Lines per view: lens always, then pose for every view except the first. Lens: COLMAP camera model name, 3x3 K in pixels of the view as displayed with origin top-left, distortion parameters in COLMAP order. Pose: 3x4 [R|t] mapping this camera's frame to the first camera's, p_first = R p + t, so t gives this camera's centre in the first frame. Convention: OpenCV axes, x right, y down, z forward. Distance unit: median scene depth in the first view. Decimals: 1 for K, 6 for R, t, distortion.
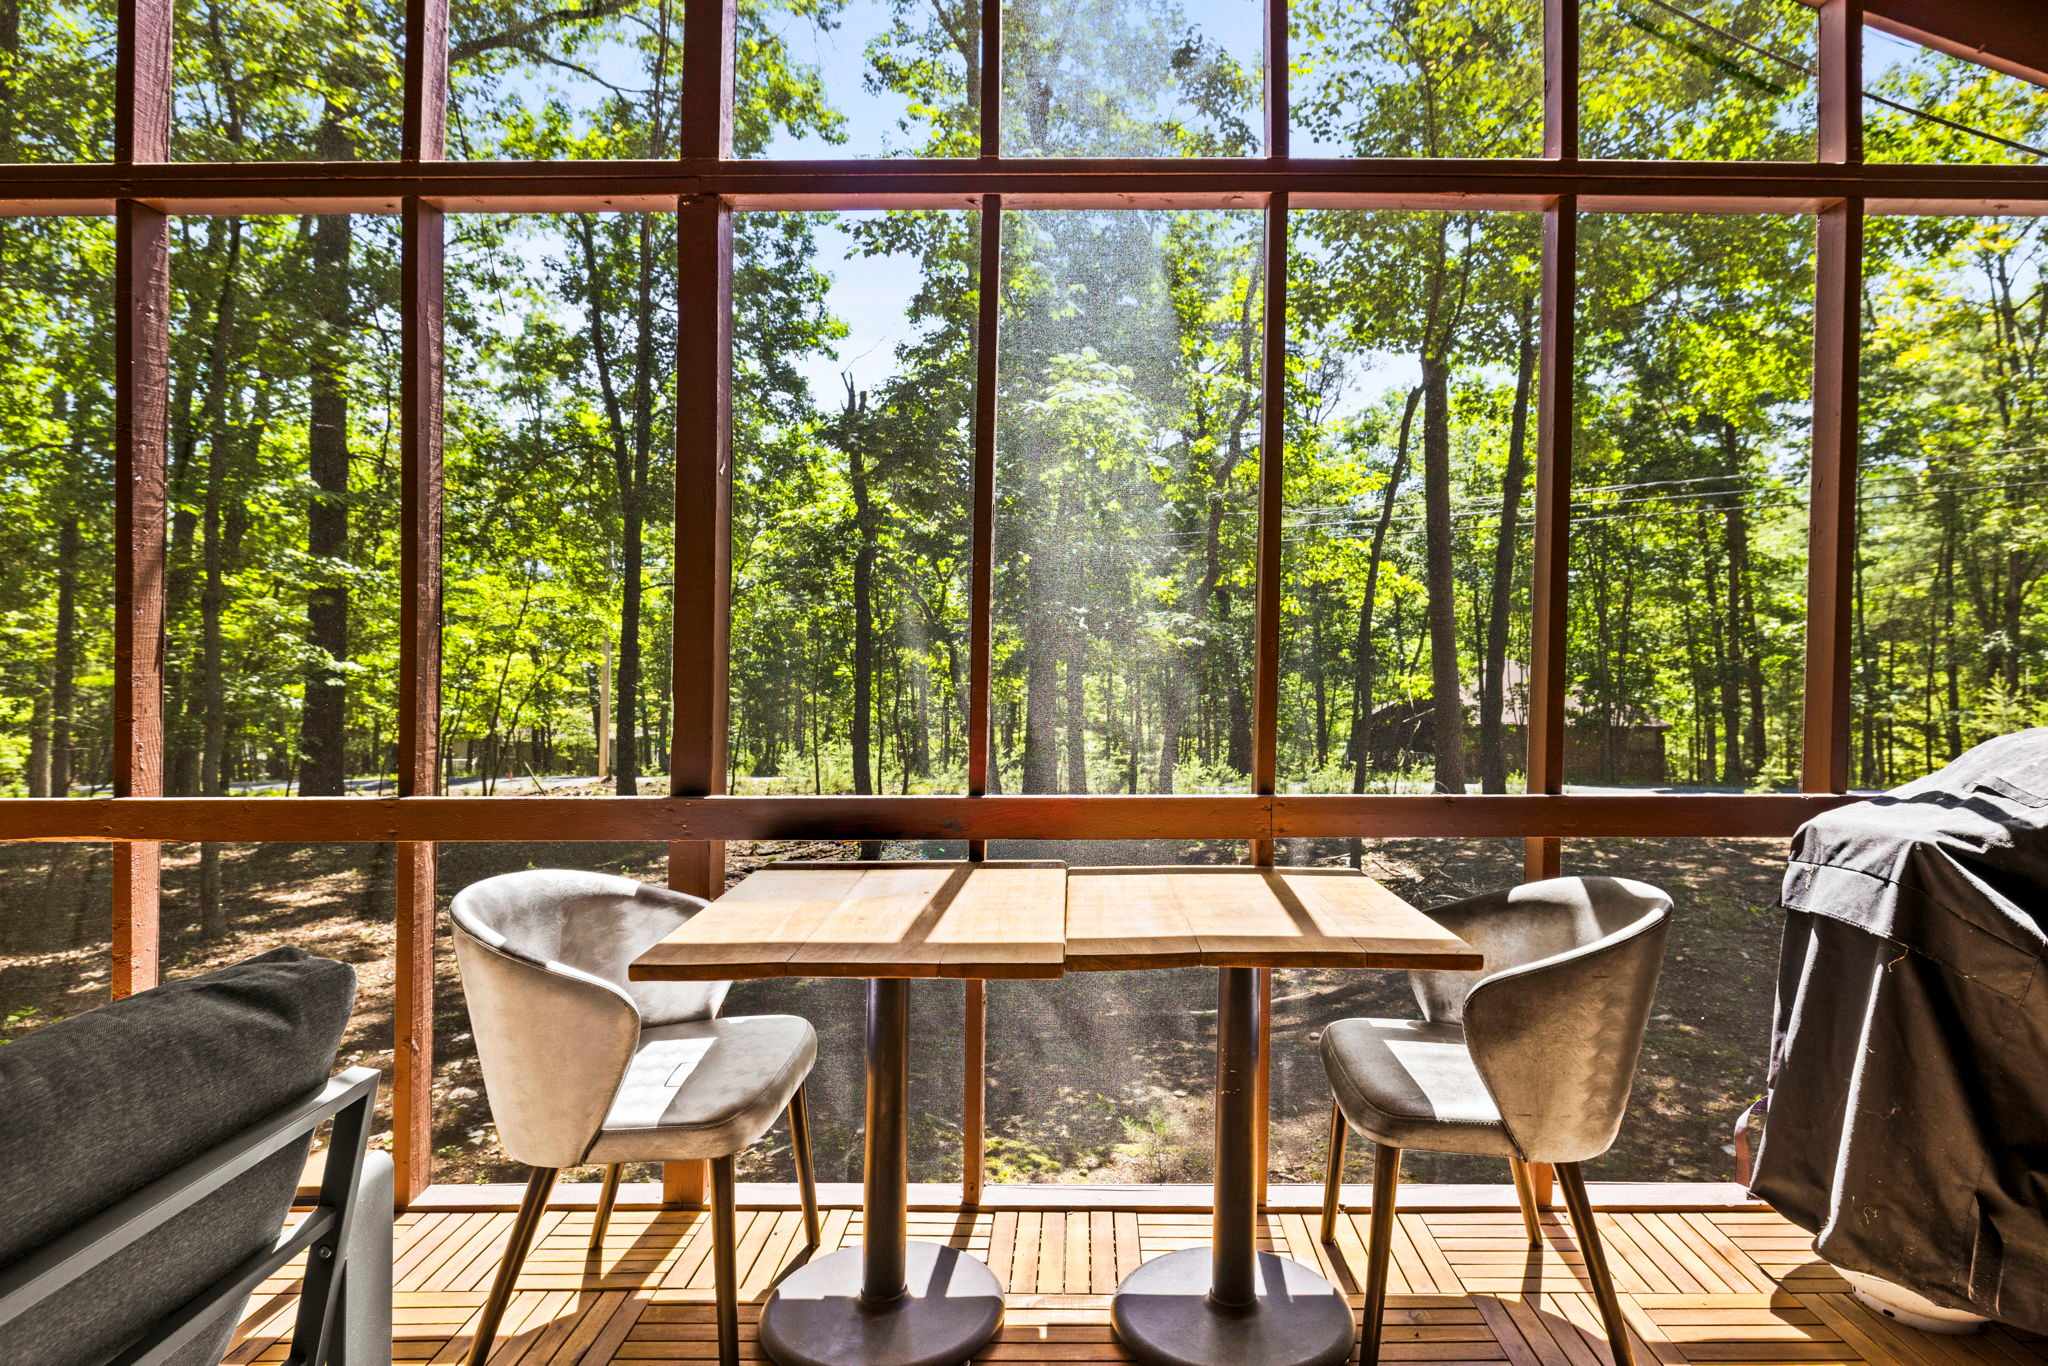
lens RADIAL K [[1101.0, 0, 1082.9], [0, 1101.0, 662.7], [0, 0, 1]] dist [-0.005661, 0.000670]
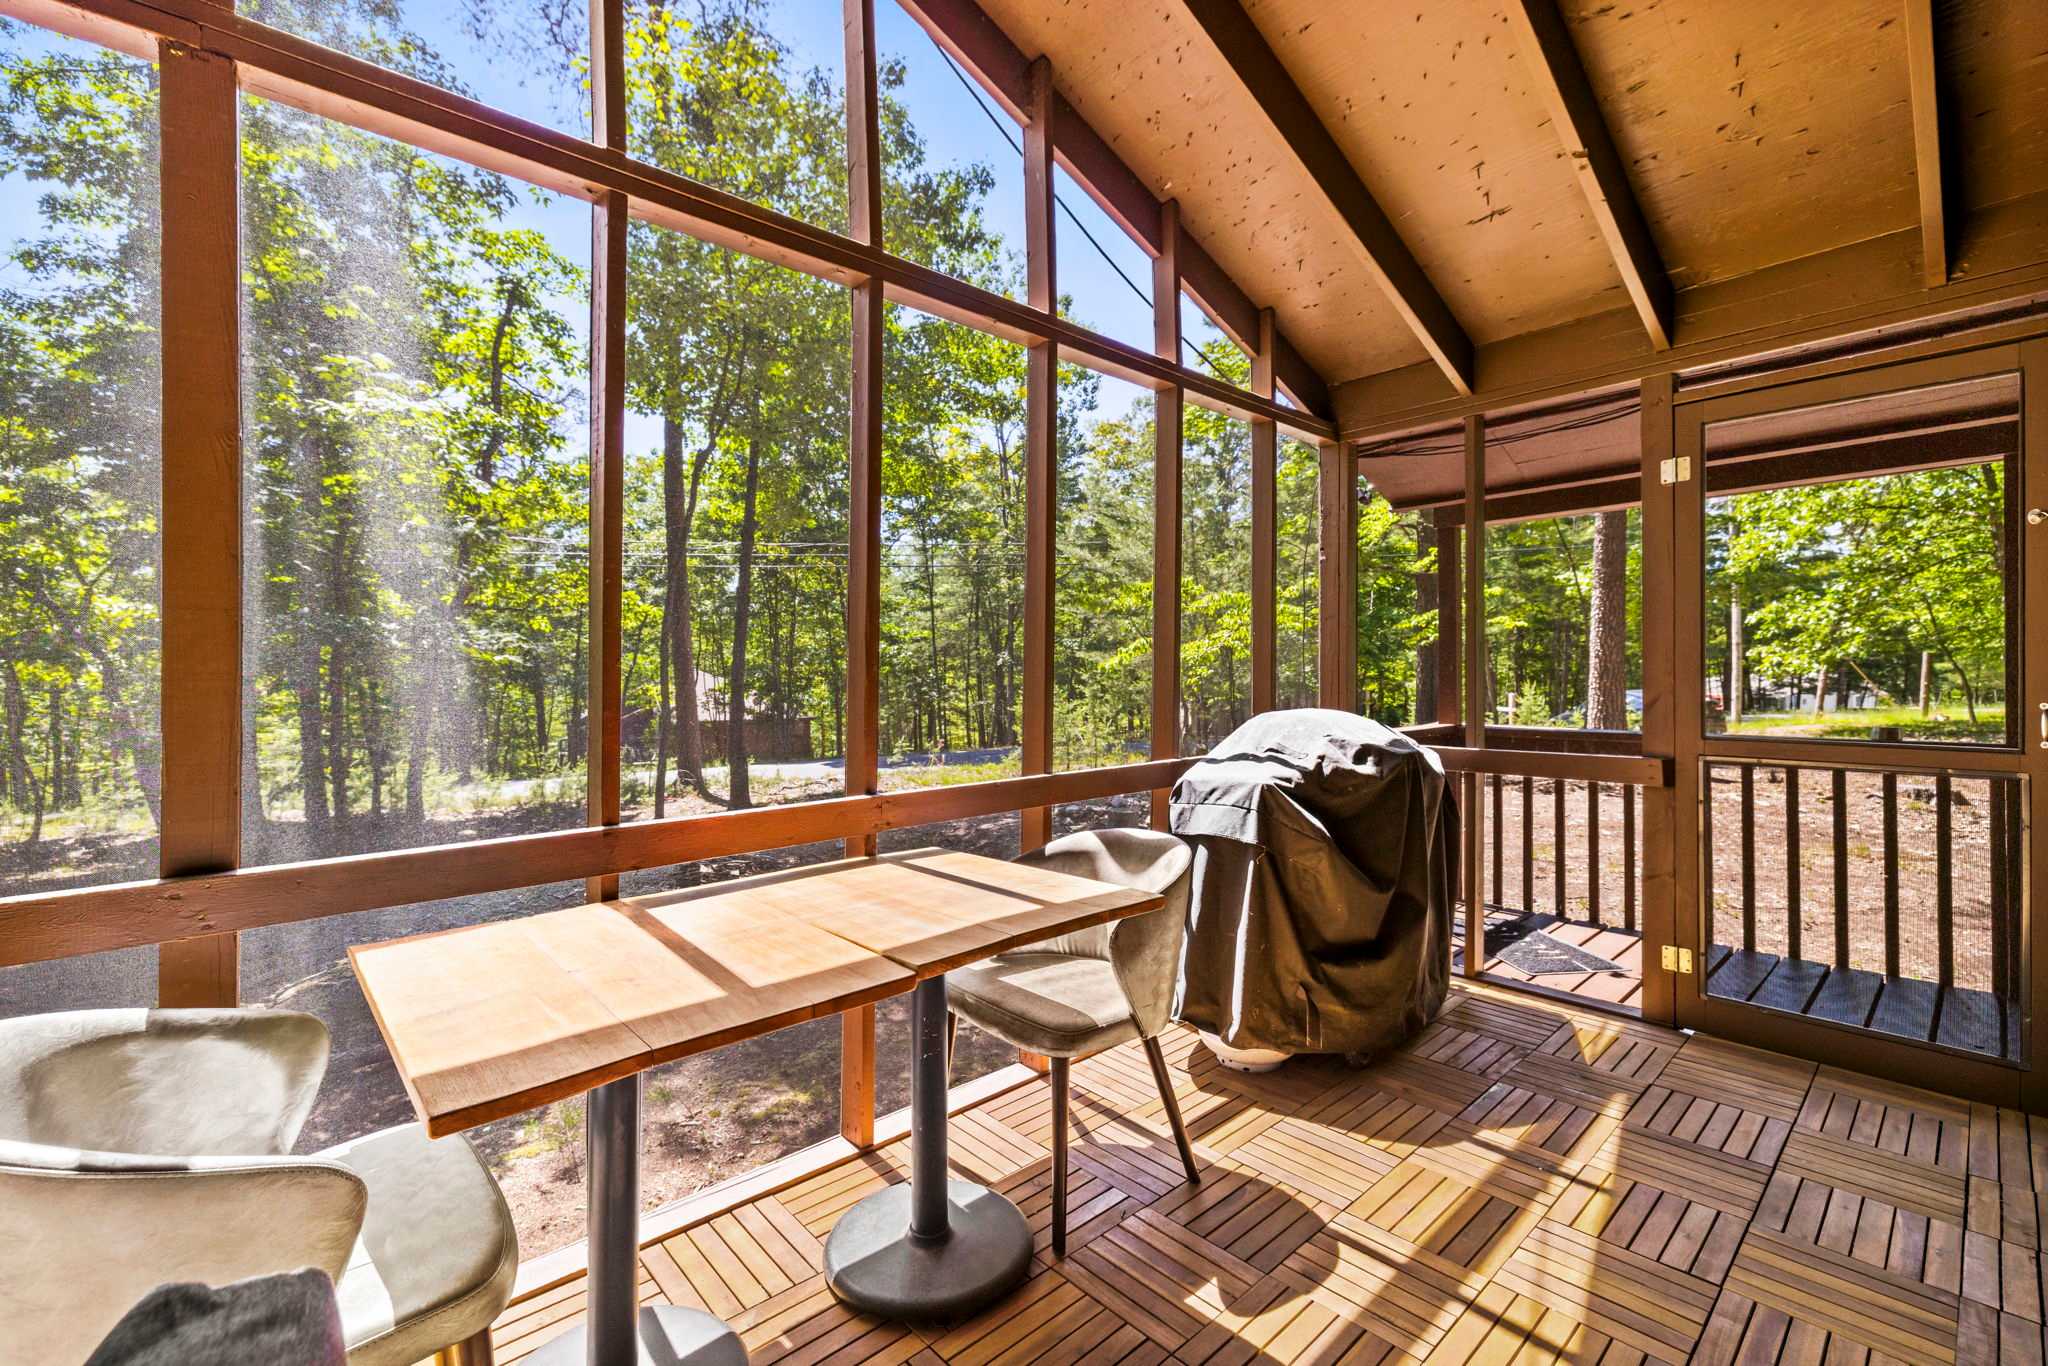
lens RADIAL K [[864.1, 0, 1024.0], [0, 864.1, 683.0], [0, 0, 1]] dist [-0.002704, -0.000319]
pose [[0.751843, -0.014473, 0.659183, -0.373861], [0.006953, 0.999878, 0.014022, -0.012098], [-0.659306, -0.005958, 0.751852, 0.245010]]
